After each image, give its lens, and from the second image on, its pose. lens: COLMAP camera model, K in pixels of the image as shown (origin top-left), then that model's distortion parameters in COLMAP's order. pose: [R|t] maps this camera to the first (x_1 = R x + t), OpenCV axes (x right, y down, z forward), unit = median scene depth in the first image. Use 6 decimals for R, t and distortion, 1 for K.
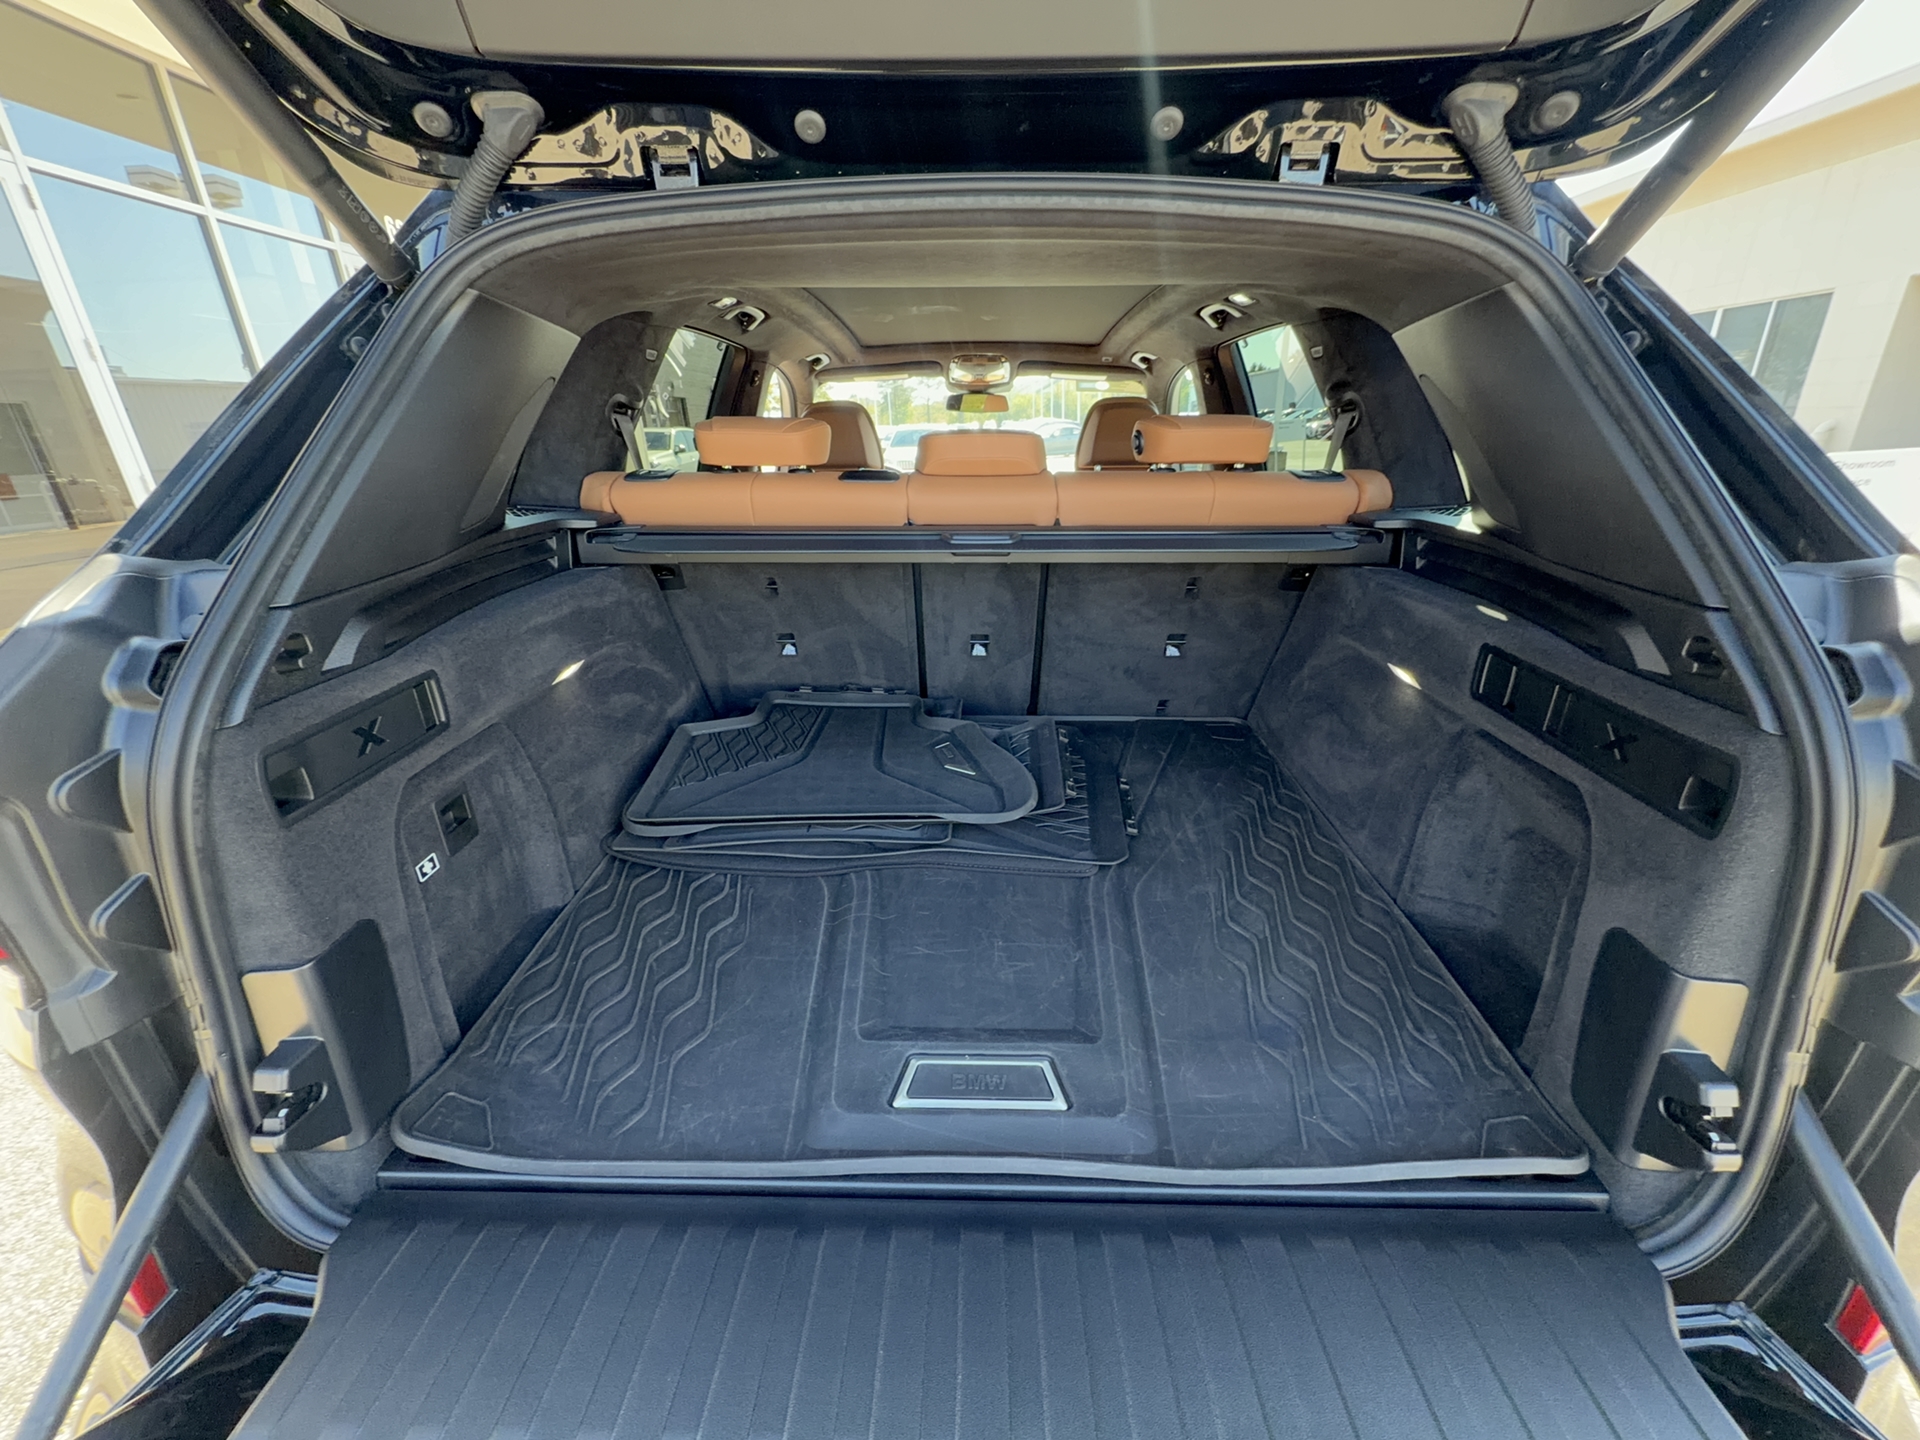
lens RADIAL K [[768.5, 0, 963.8], [0, 768.5, 718.1], [0, 0, 1]] dist [-0.000551, -0.000405]
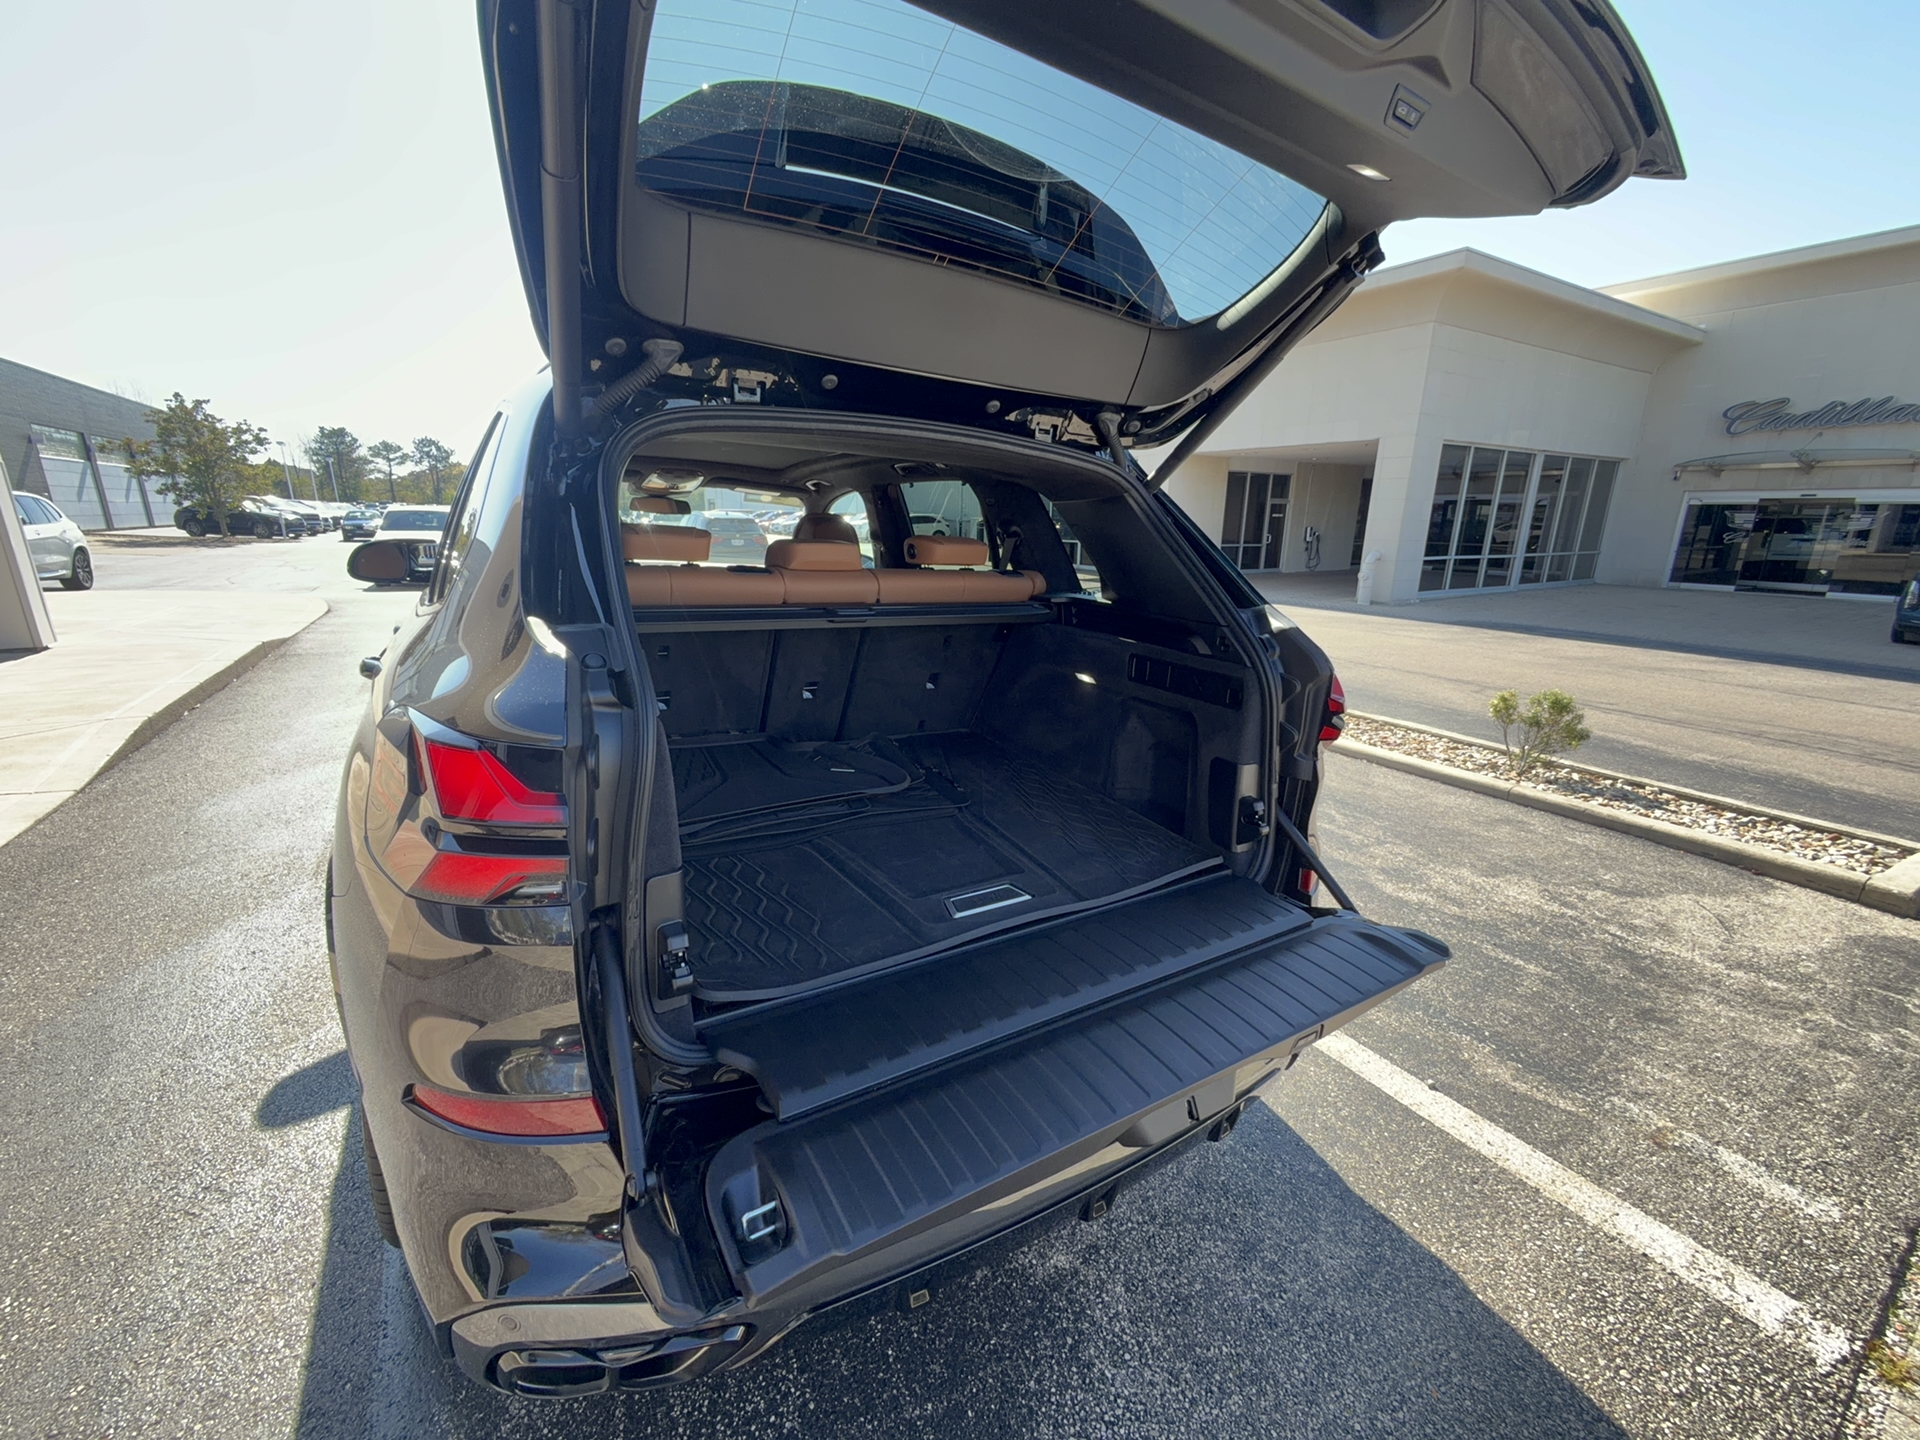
lens RADIAL K [[768.5, 0, 958.6], [0, 768.5, 710.6], [0, 0, 1]] dist [-0.000551, -0.000405]
pose [[0.836545, -0.083445, 0.541507, -0.964266], [0.148998, 0.985734, -0.078279, 0.167683], [-0.527250, 0.146167, 0.837044, -0.537376]]
